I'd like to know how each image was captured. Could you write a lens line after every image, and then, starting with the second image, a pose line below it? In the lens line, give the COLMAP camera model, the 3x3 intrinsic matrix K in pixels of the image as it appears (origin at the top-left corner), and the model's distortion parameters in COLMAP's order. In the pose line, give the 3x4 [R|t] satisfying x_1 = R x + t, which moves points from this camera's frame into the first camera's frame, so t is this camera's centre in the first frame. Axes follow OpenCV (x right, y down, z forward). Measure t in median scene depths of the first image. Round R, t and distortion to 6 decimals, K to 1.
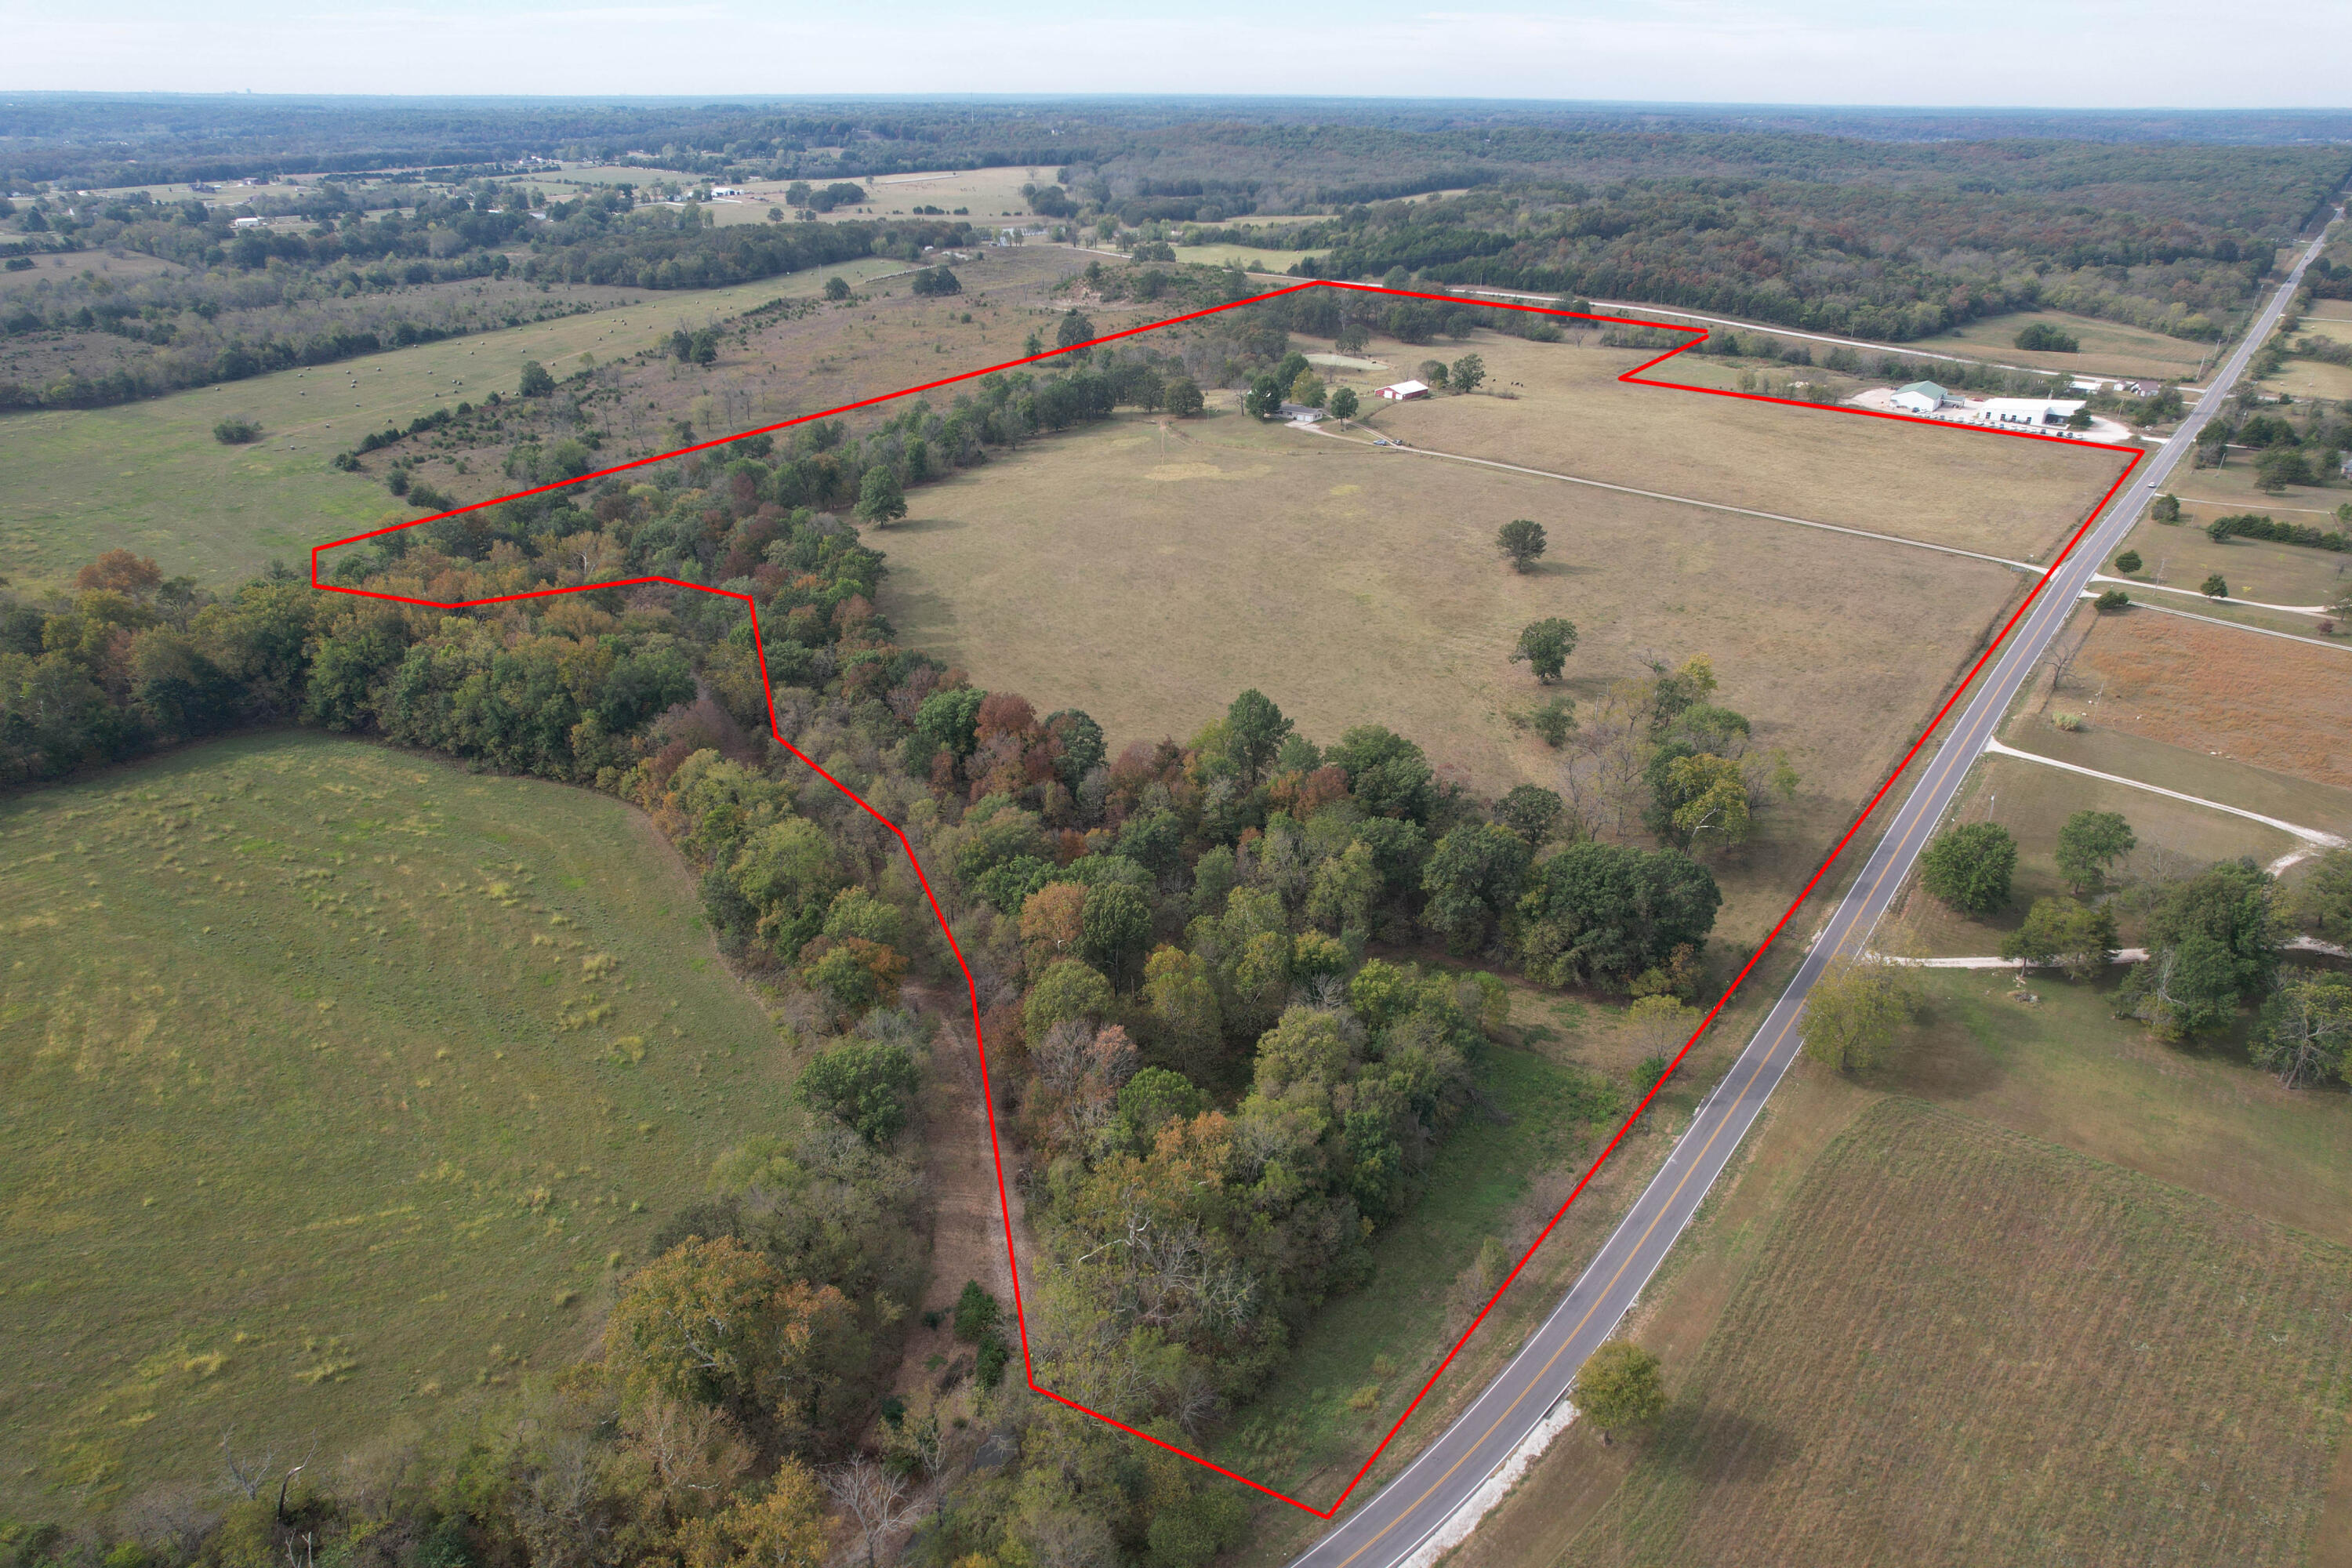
lens RADIAL K [[1508.0, 0, 1183.1], [0, 1508.0, 771.8], [0, 0, 1]] dist [-0.087585, 0.082420]
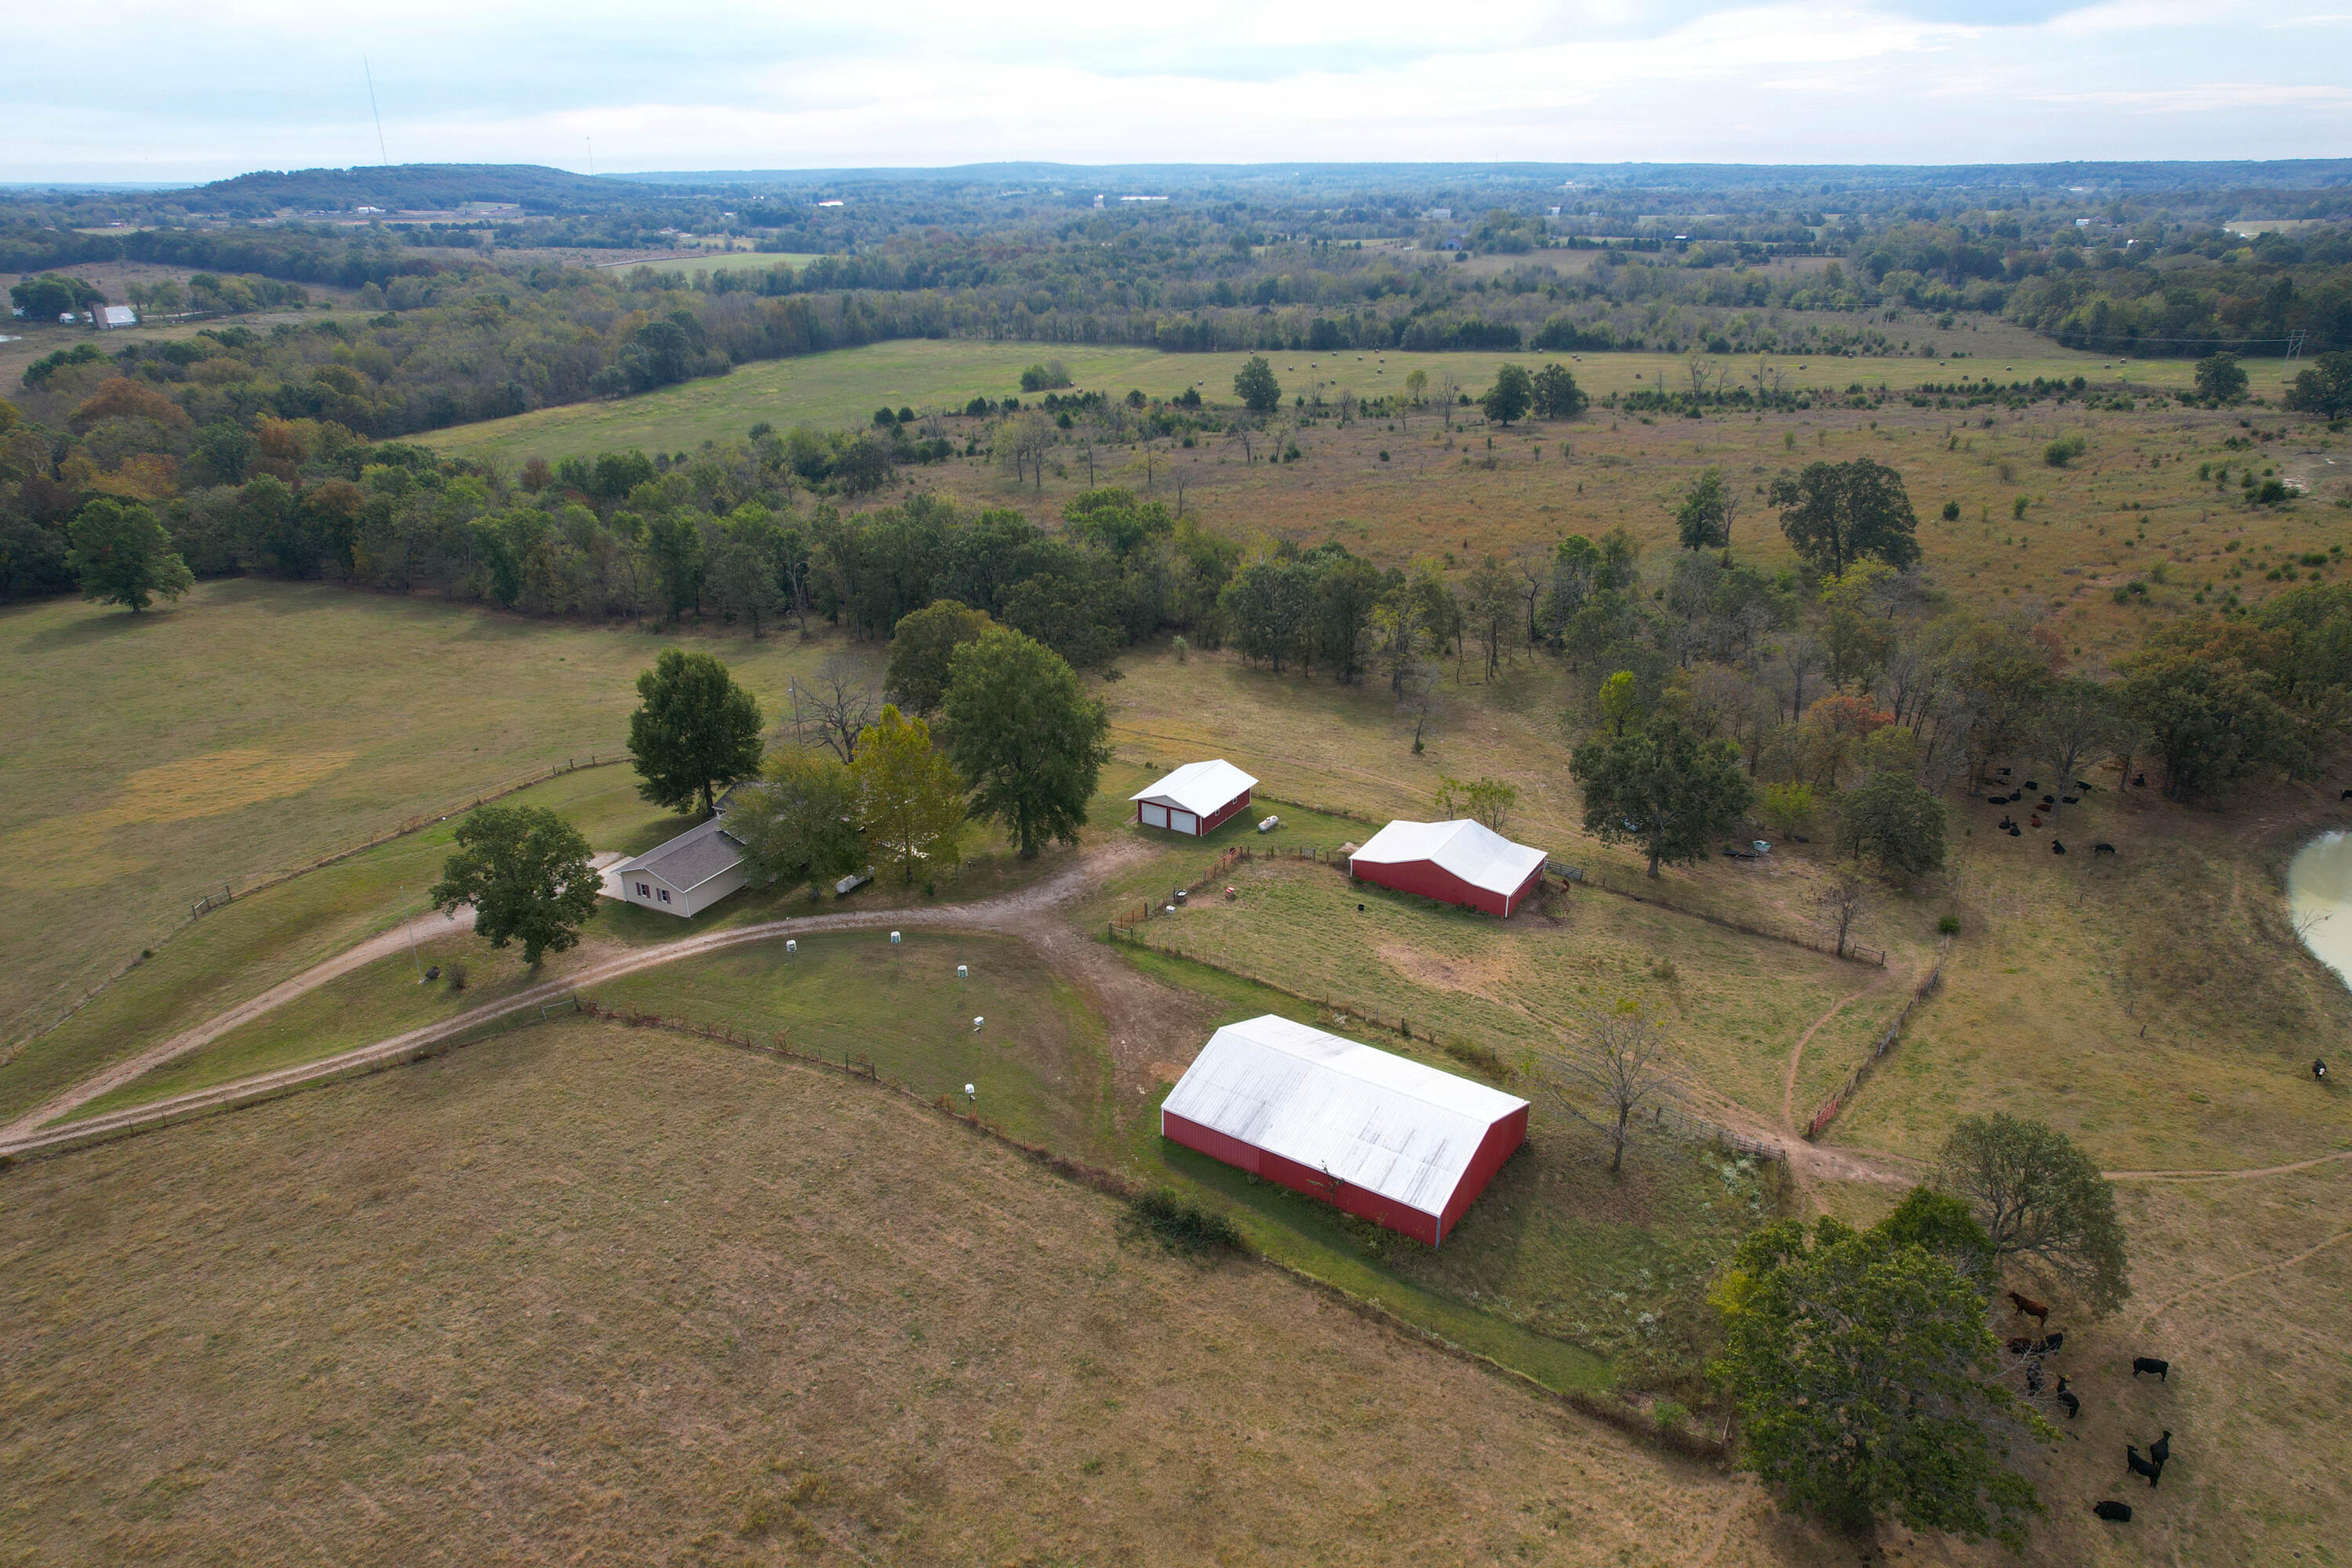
lens RADIAL K [[1508.0, 0, 1183.1], [0, 1508.0, 771.8], [0, 0, 1]] dist [-0.087585, 0.082420]
pose [[0.120862, 0.369563, -0.921312, 0.265680], [-0.412078, 0.863047, 0.292133, -0.313252], [0.903097, 0.344345, 0.256598, 0.902453]]
